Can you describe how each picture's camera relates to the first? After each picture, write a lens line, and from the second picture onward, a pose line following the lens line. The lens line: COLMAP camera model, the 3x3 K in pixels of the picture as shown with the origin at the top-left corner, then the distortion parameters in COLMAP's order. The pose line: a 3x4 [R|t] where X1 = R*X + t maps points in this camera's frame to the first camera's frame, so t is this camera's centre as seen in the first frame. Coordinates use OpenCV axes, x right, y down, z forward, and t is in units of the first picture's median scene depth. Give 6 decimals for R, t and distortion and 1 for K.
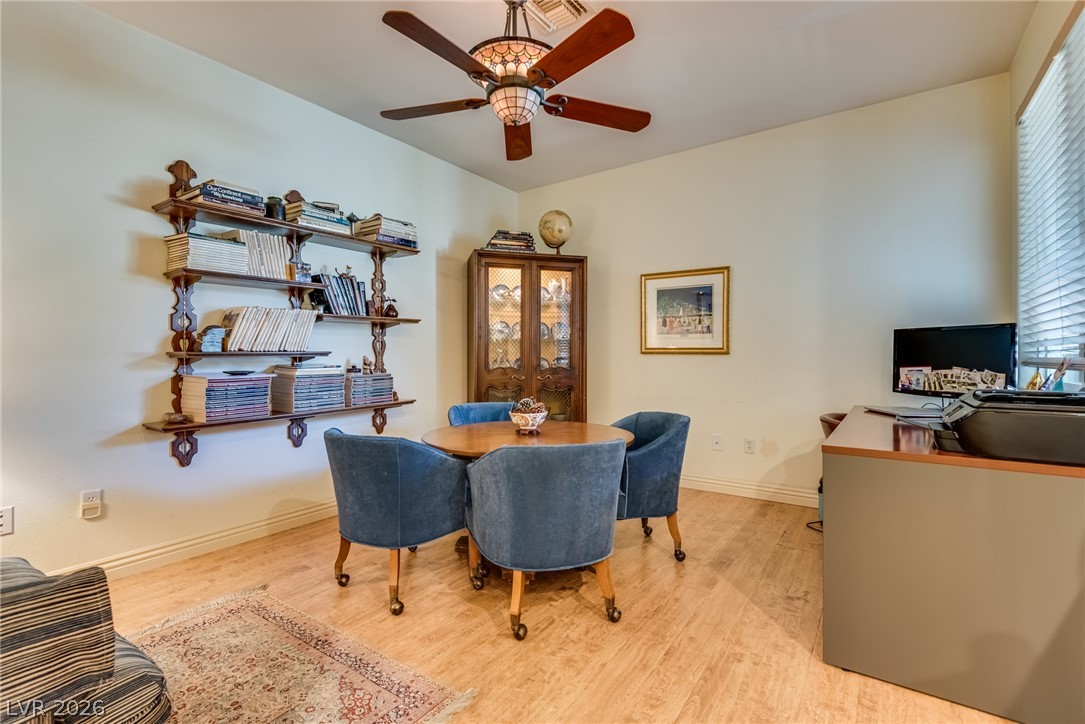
lens RADIAL K [[494.8, 0, 552.6], [0, 494.8, 352.3], [0, 0, 1]] dist [0.014897, -0.009413]
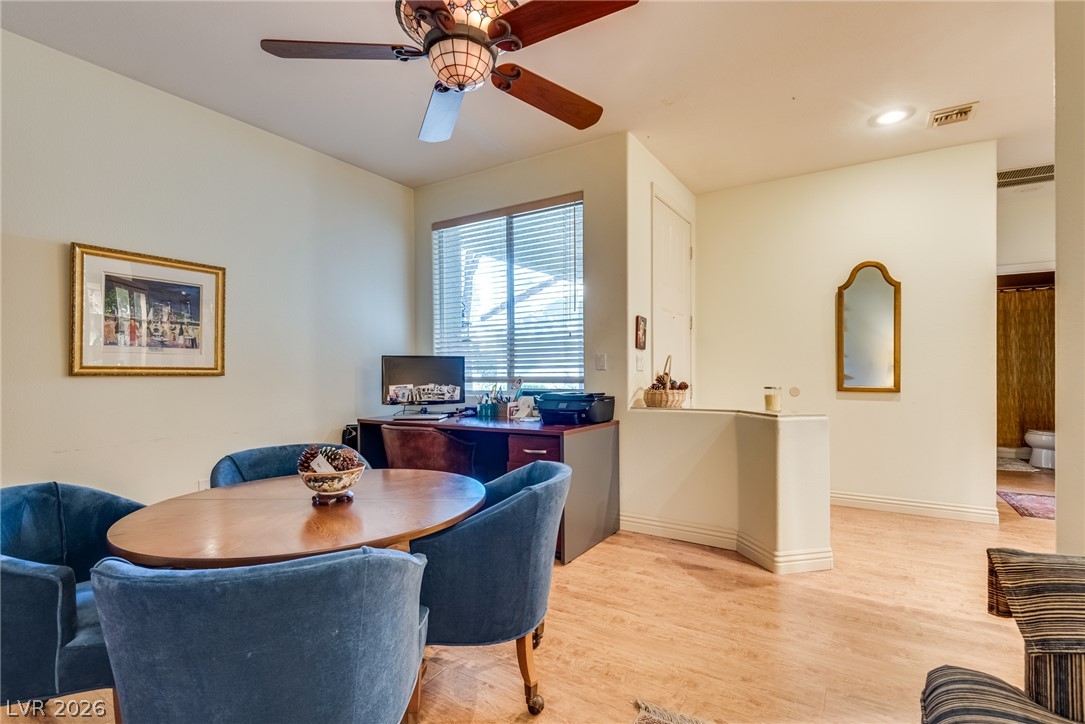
lens RADIAL K [[494.8, 0, 551.2], [0, 494.8, 371.5], [0, 0, 1]] dist [0.014897, -0.009413]
pose [[-0.034157, 0.000089, 0.999416, -0.480331], [-0.005092, 0.999987, -0.000263, -0.005212], [-0.999404, -0.005098, -0.034156, 0.489444]]
